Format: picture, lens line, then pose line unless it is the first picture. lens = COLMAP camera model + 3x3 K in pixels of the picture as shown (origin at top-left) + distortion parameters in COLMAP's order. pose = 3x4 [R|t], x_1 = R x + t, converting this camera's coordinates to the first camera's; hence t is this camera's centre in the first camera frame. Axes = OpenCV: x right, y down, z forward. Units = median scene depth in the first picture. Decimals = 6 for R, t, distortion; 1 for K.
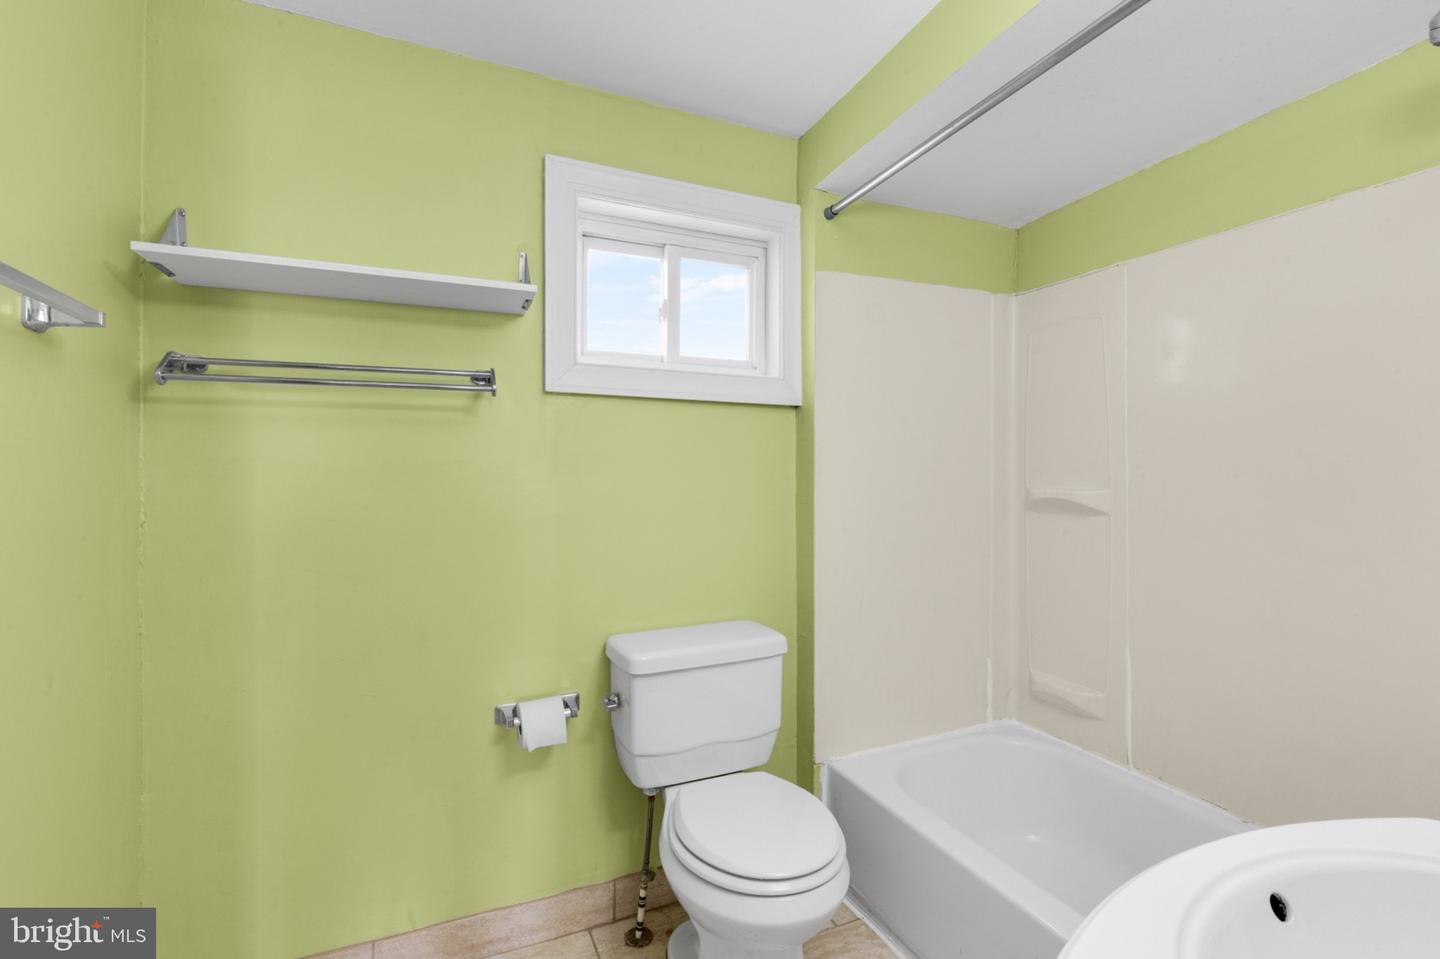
lens RADIAL K [[680.2, 0, 713.8], [0, 680.2, 460.8], [0, 0, 1]] dist [0.003780, -0.000442]
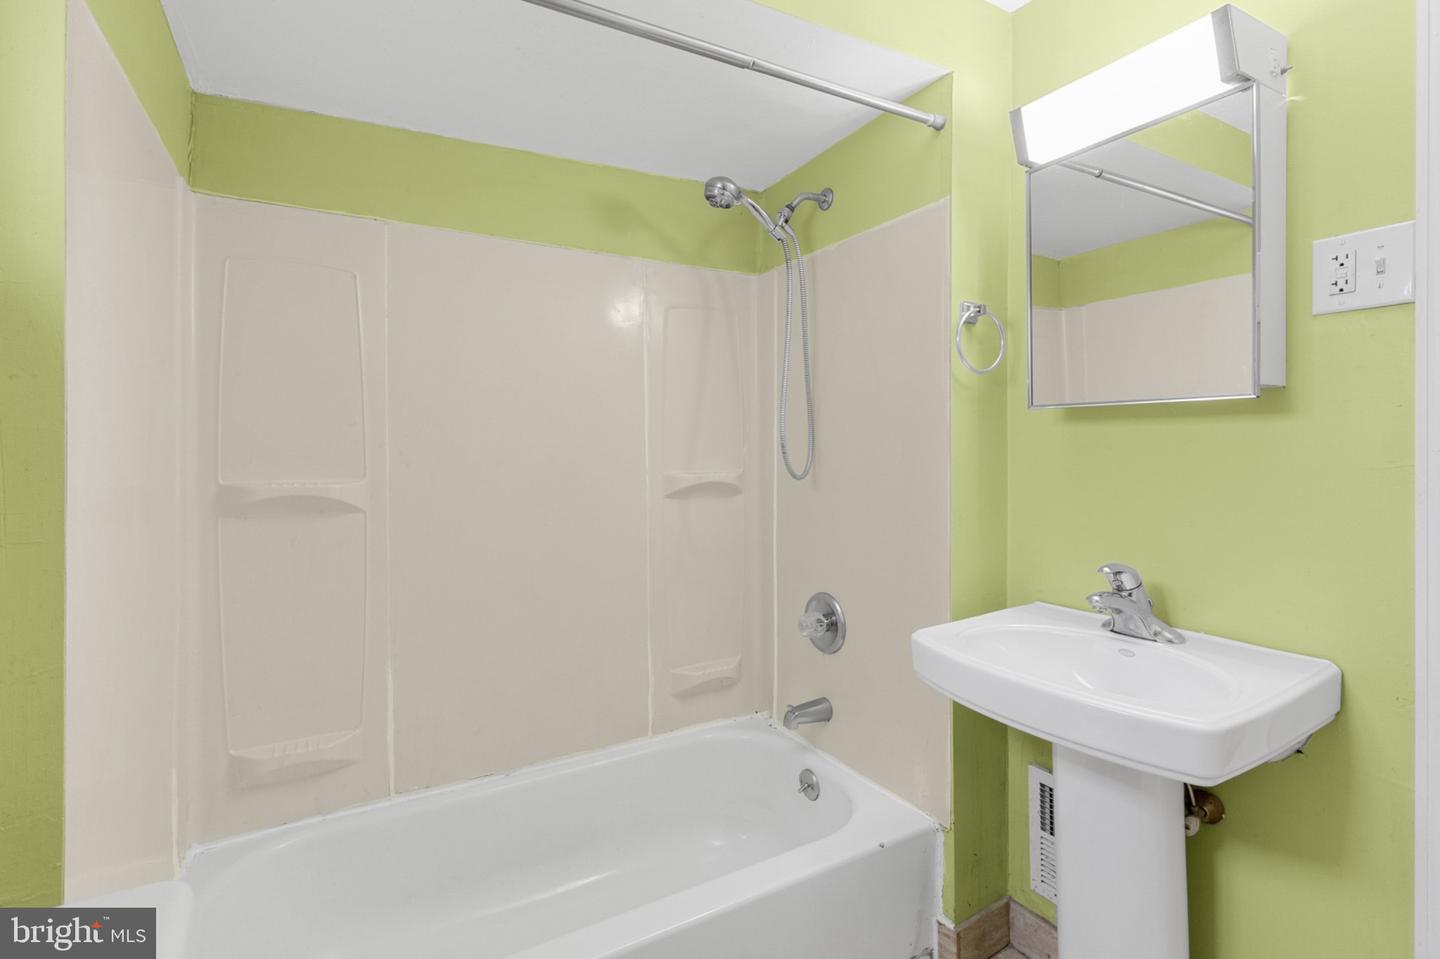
lens RADIAL K [[680.2, 0, 713.8], [0, 680.2, 460.8], [0, 0, 1]] dist [0.003780, -0.000442]
pose [[-0.135615, 0.018218, 0.990594, -0.303682], [0.008491, 0.999816, -0.017226, 0.035453], [-0.990725, 0.006075, -0.135745, 0.674902]]
